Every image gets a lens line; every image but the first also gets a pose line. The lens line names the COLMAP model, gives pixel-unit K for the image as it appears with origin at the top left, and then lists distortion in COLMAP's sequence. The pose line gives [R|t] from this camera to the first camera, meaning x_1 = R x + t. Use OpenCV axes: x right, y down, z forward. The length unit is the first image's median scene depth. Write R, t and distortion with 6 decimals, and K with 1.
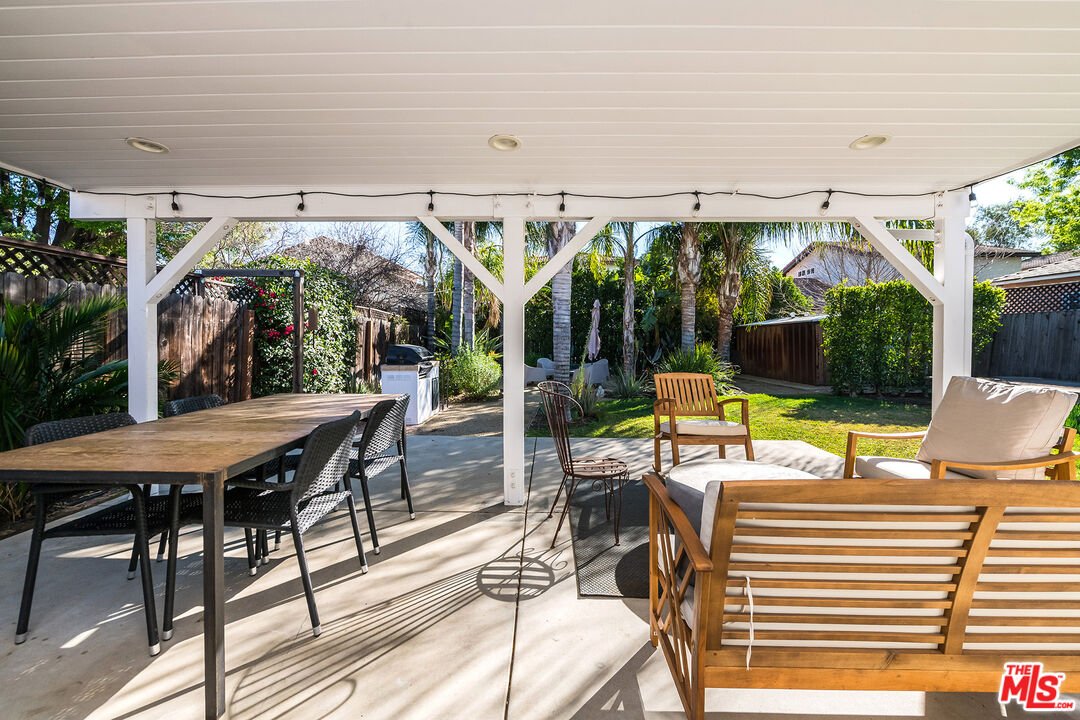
lens RADIAL K [[437.6, 0, 536.4], [0, 437.6, 349.6], [0, 0, 1]] dist [-0.009670, -0.000064]
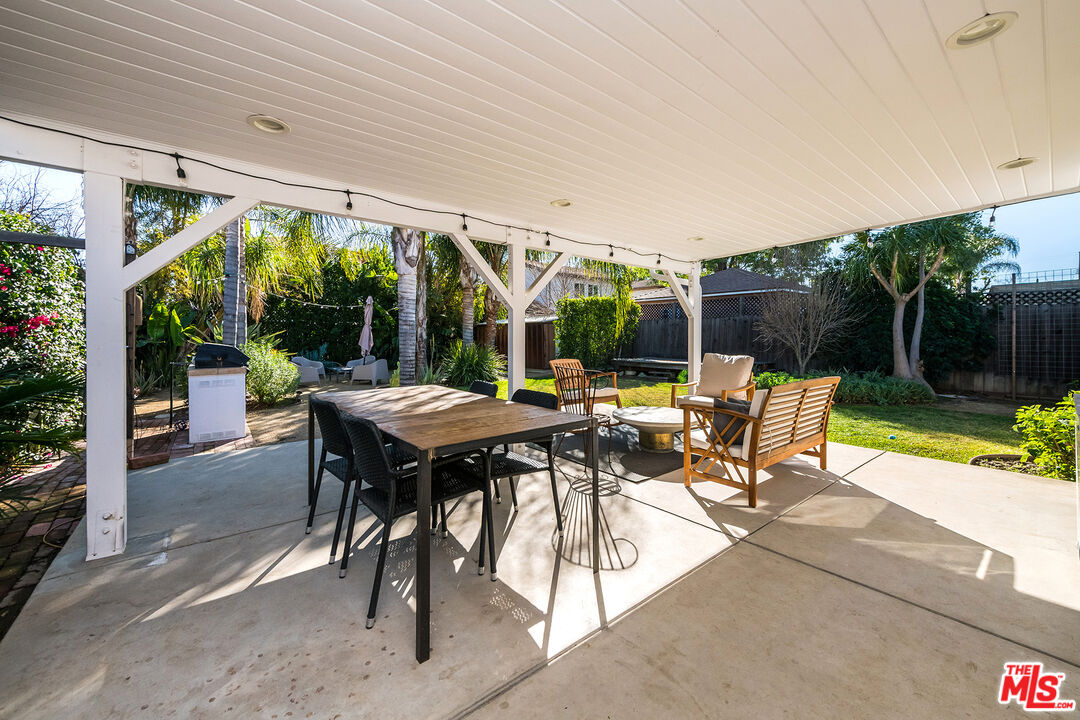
lens RADIAL K [[430.2, 0, 548.7], [0, 430.2, 341.2], [0, 0, 1]] dist [-0.001456, -0.000428]
pose [[0.753755, -0.010641, 0.657069, -0.840406], [0.017291, 0.999844, -0.003643, -0.002048], [-0.656928, 0.014107, 0.753821, -0.047829]]
